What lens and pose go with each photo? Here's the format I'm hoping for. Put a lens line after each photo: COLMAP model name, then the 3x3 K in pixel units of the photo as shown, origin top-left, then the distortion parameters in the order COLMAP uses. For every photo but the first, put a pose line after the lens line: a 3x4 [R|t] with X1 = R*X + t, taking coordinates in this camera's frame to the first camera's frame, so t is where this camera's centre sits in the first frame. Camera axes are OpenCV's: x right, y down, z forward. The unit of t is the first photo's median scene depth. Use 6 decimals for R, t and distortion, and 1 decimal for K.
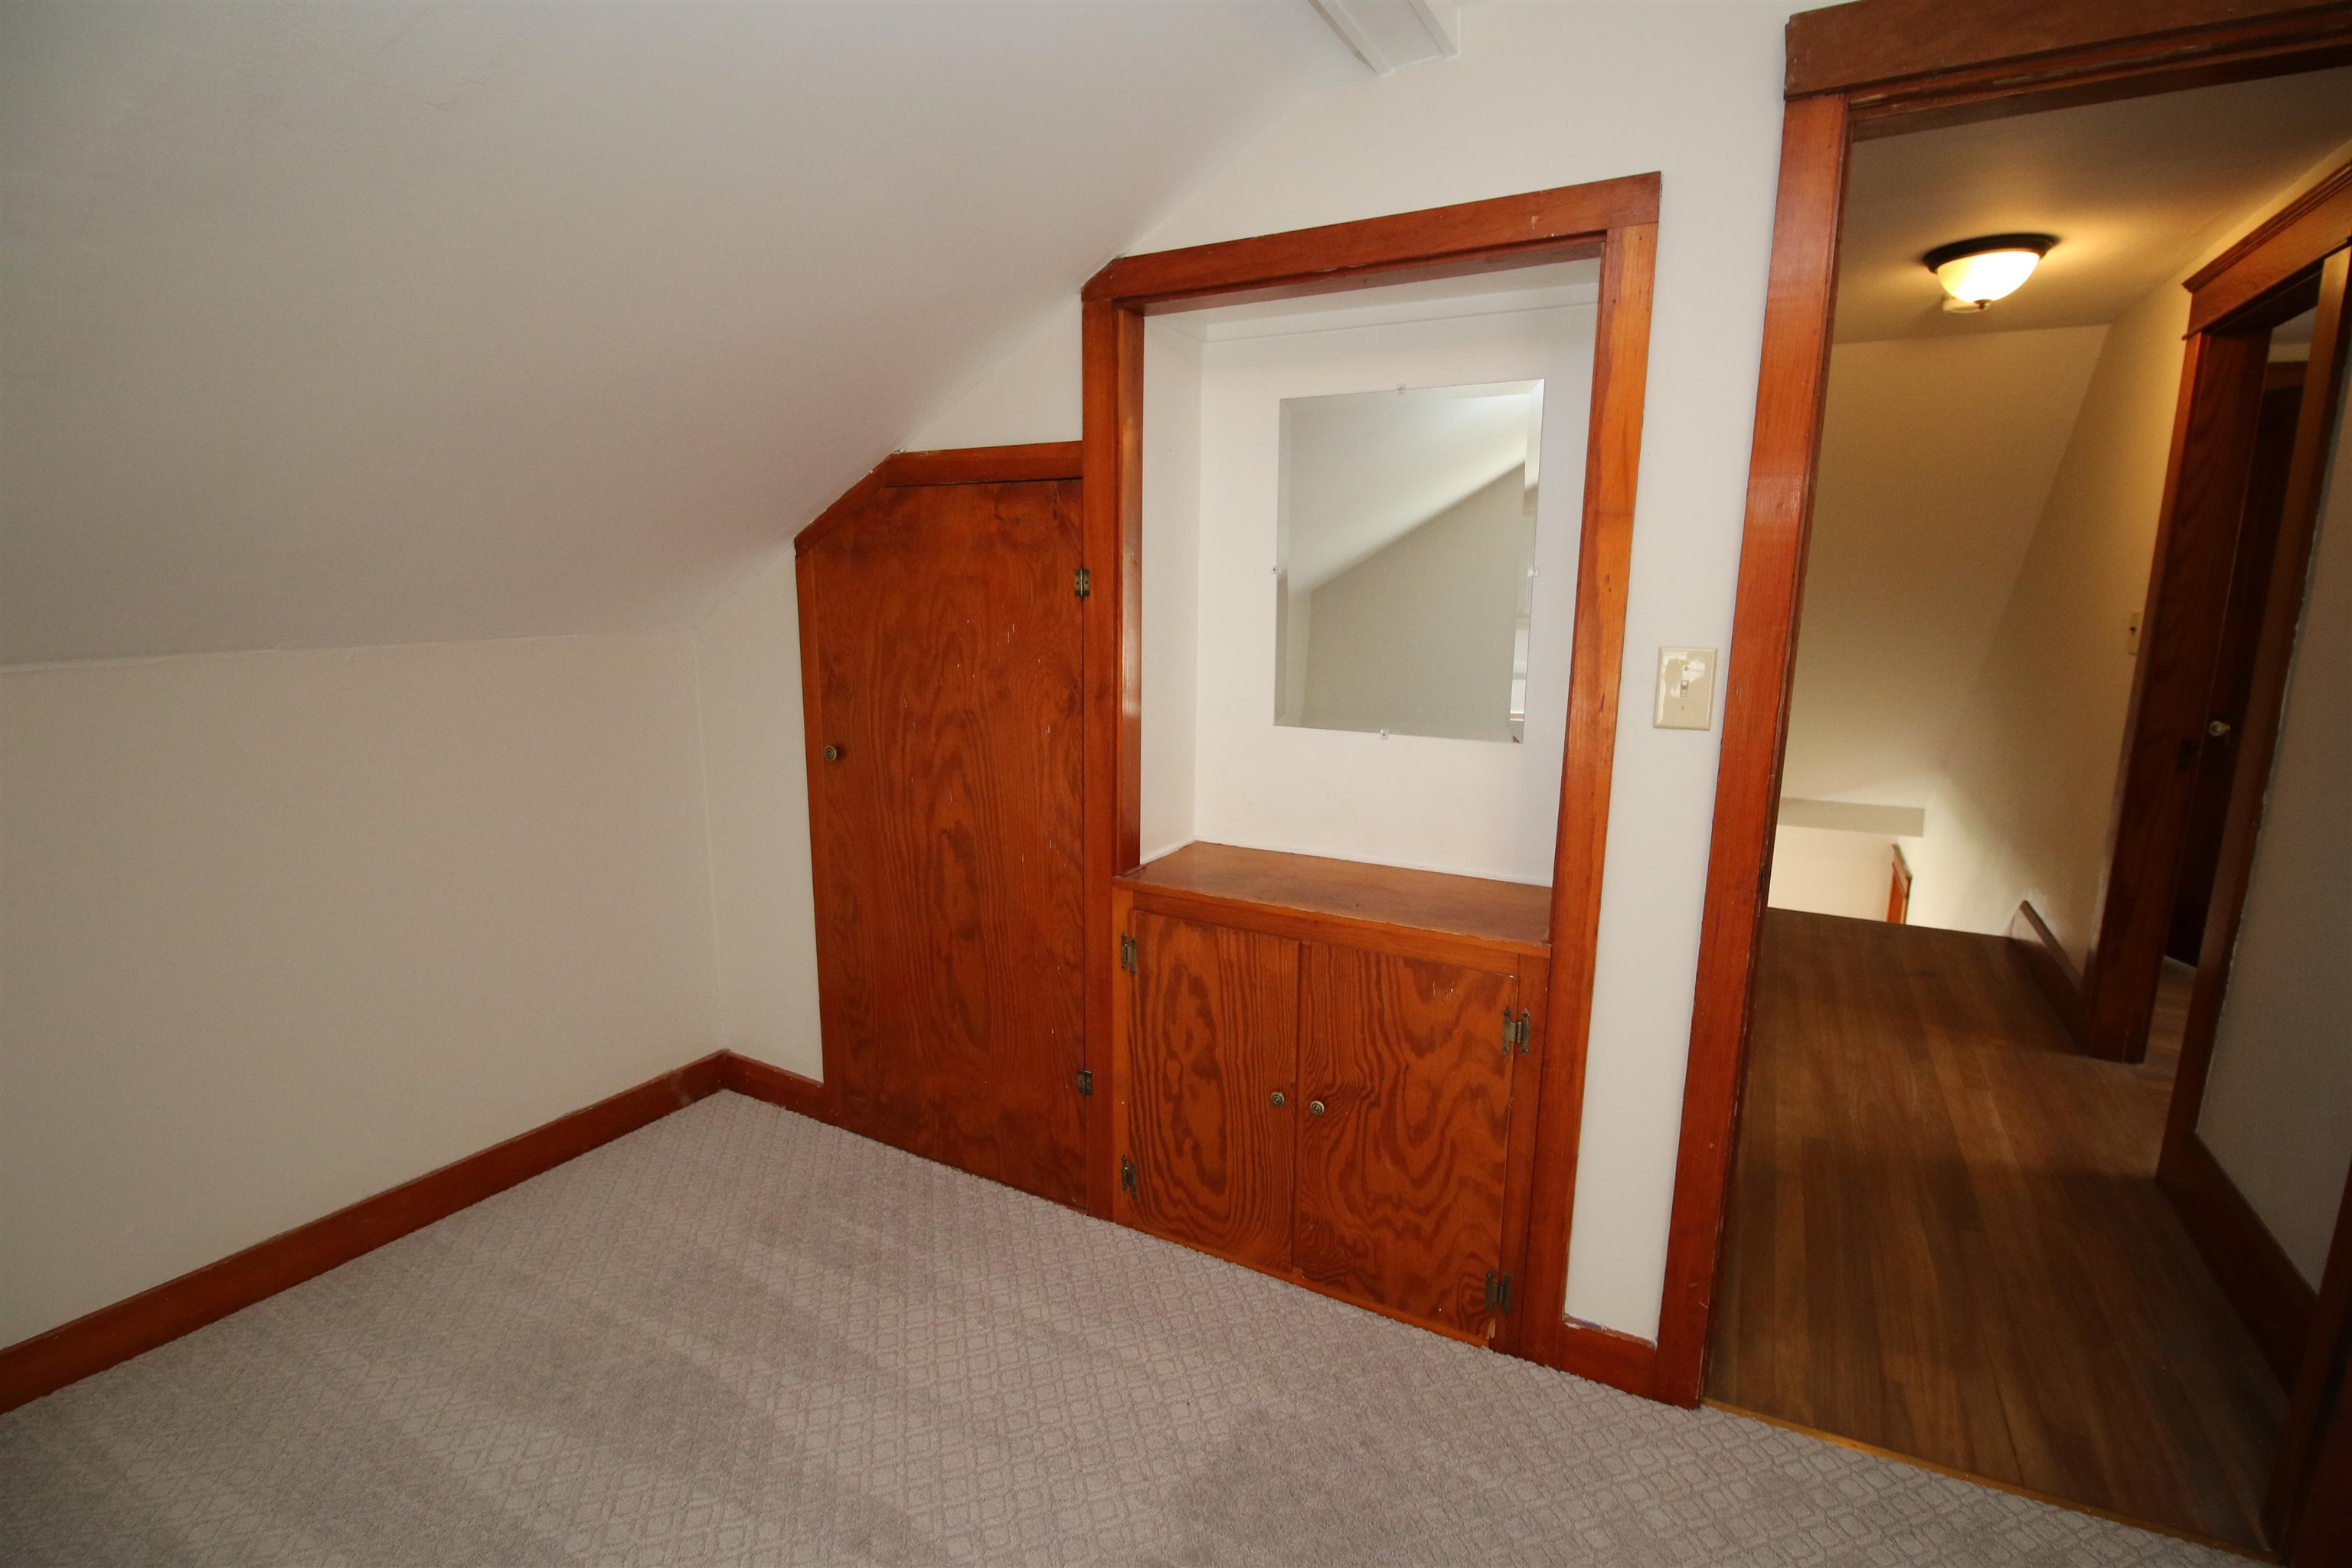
lens RADIAL K [[1080.5, 0, 1180.2], [0, 1080.5, 779.2], [0, 0, 1]] dist [0.001296, -0.020996]
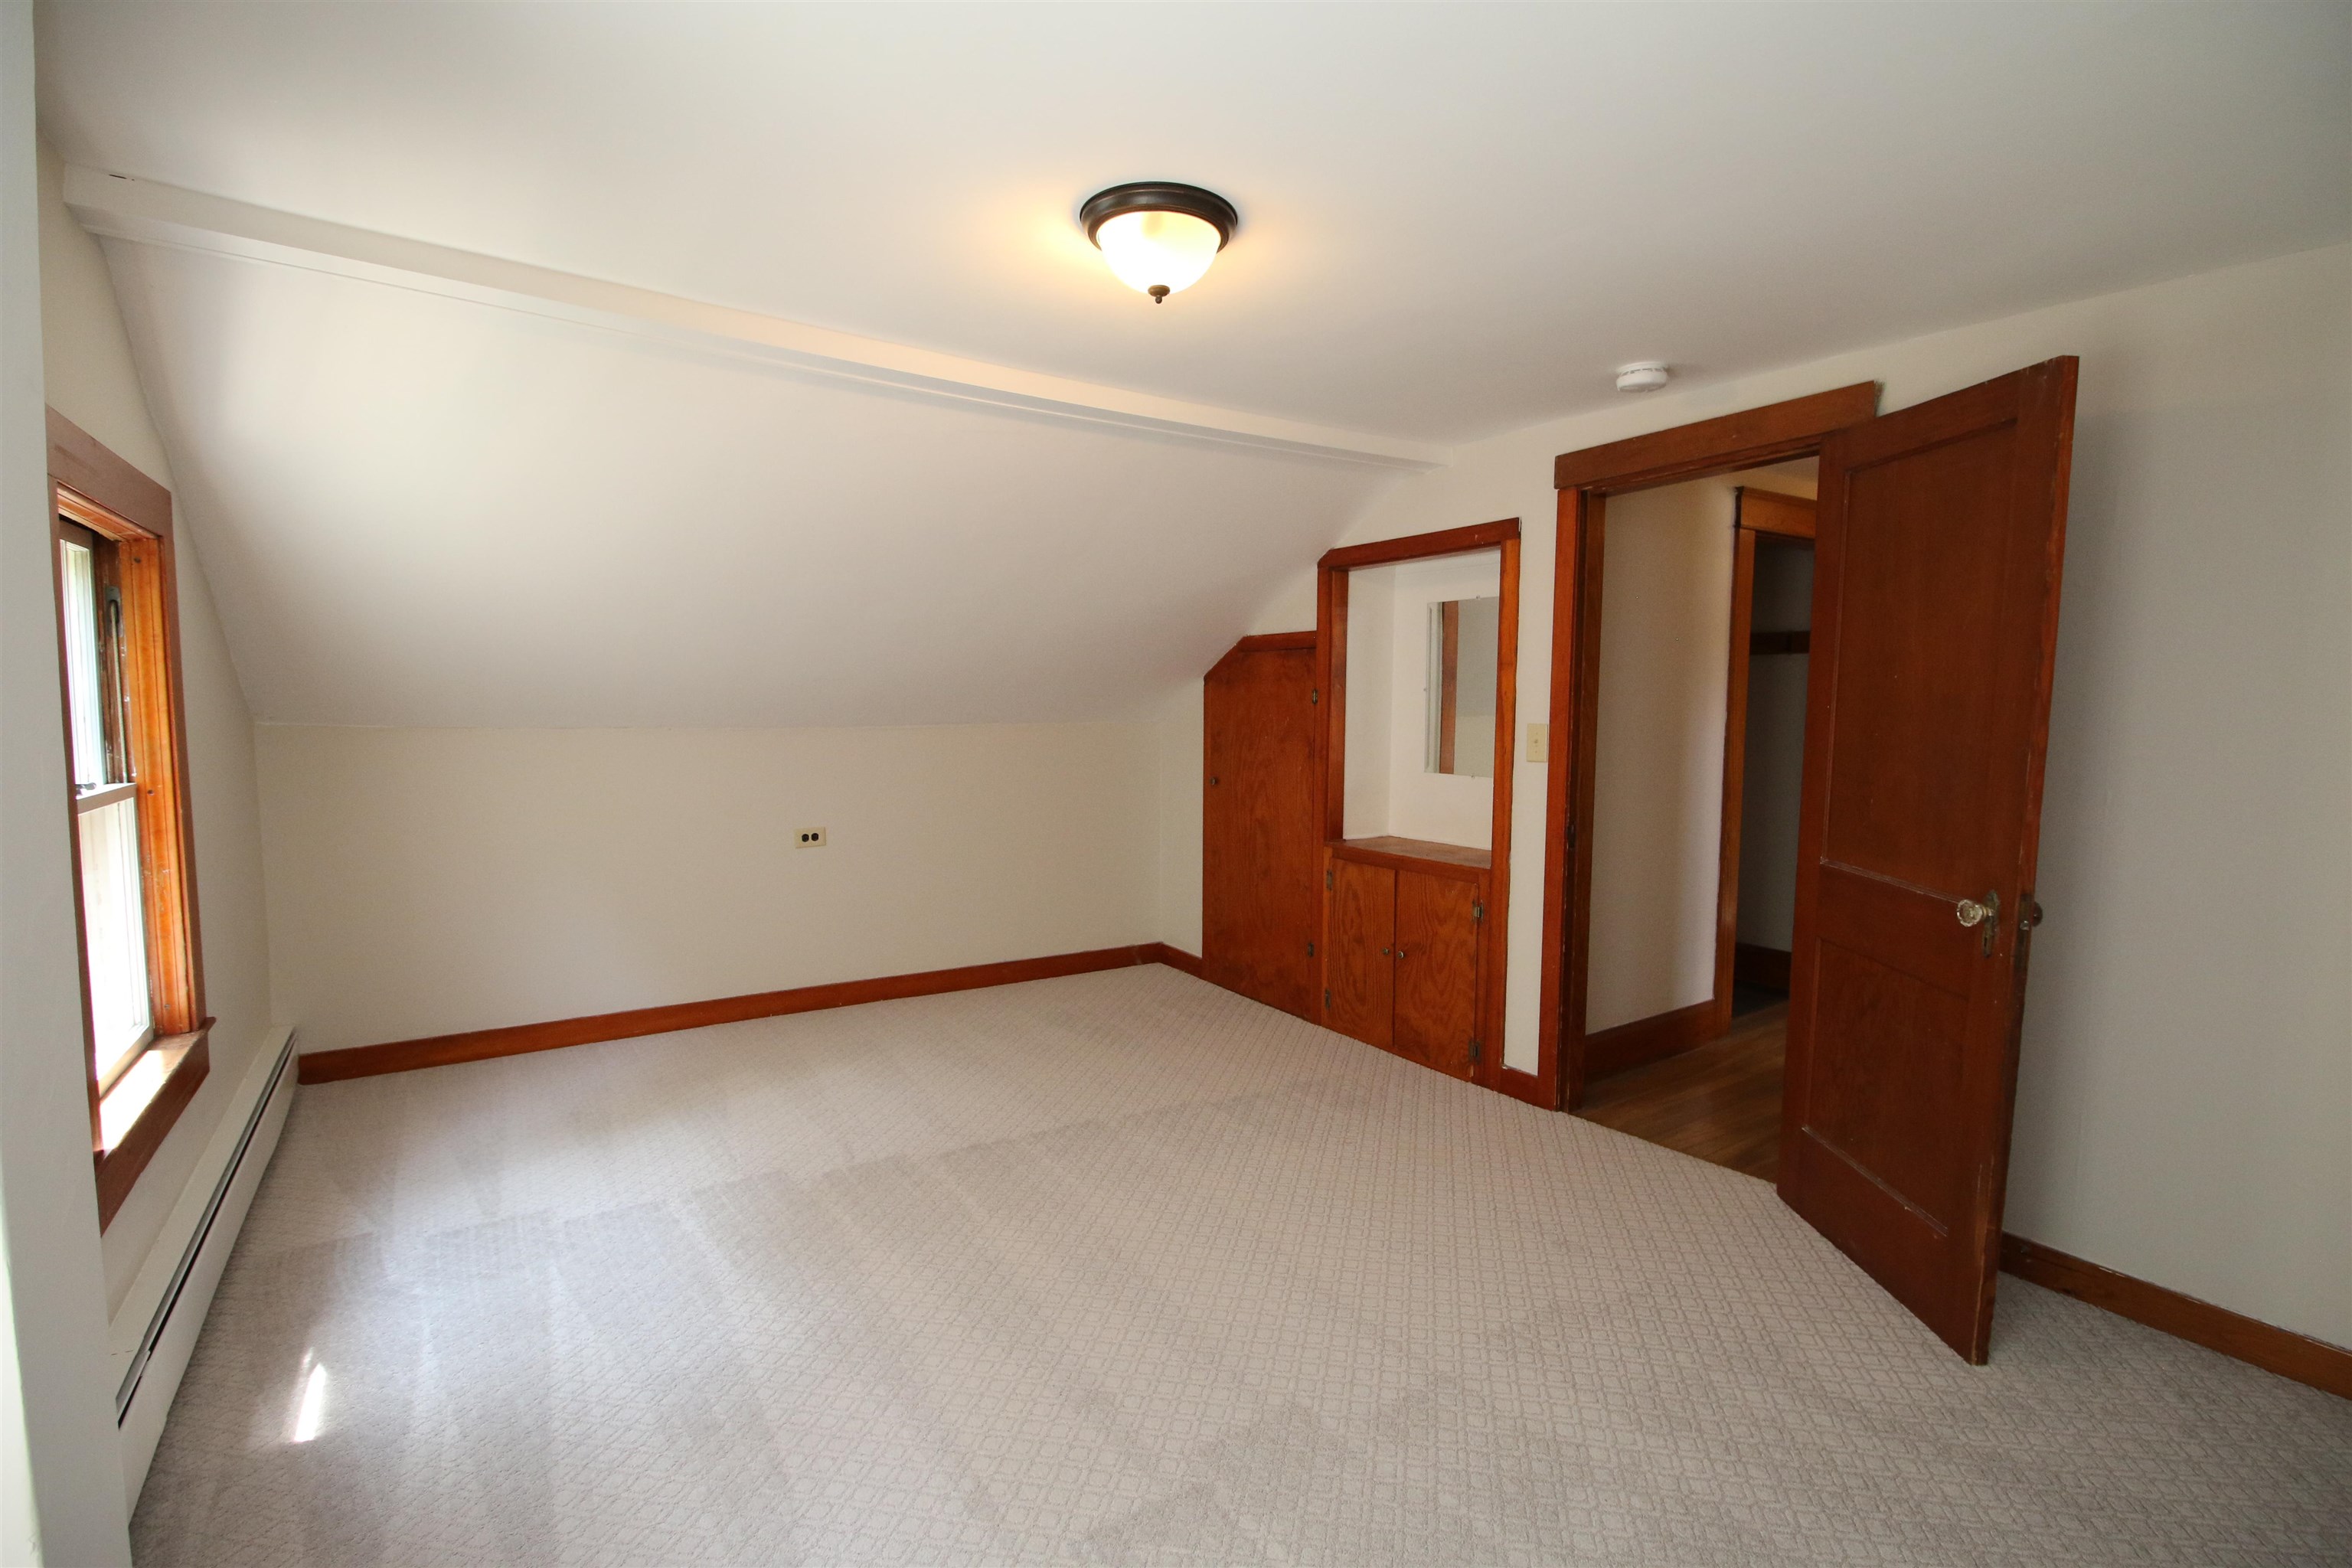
lens RADIAL K [[1079.6, 0, 1178.2], [0, 1079.6, 782.5], [0, 0, 1]] dist [-0.008756, -0.009239]
pose [[0.886860, 0.032697, -0.460880, 0.628215], [-0.081995, 0.992798, -0.087346, 0.182685], [0.454705, 0.115254, 0.883153, -0.922600]]
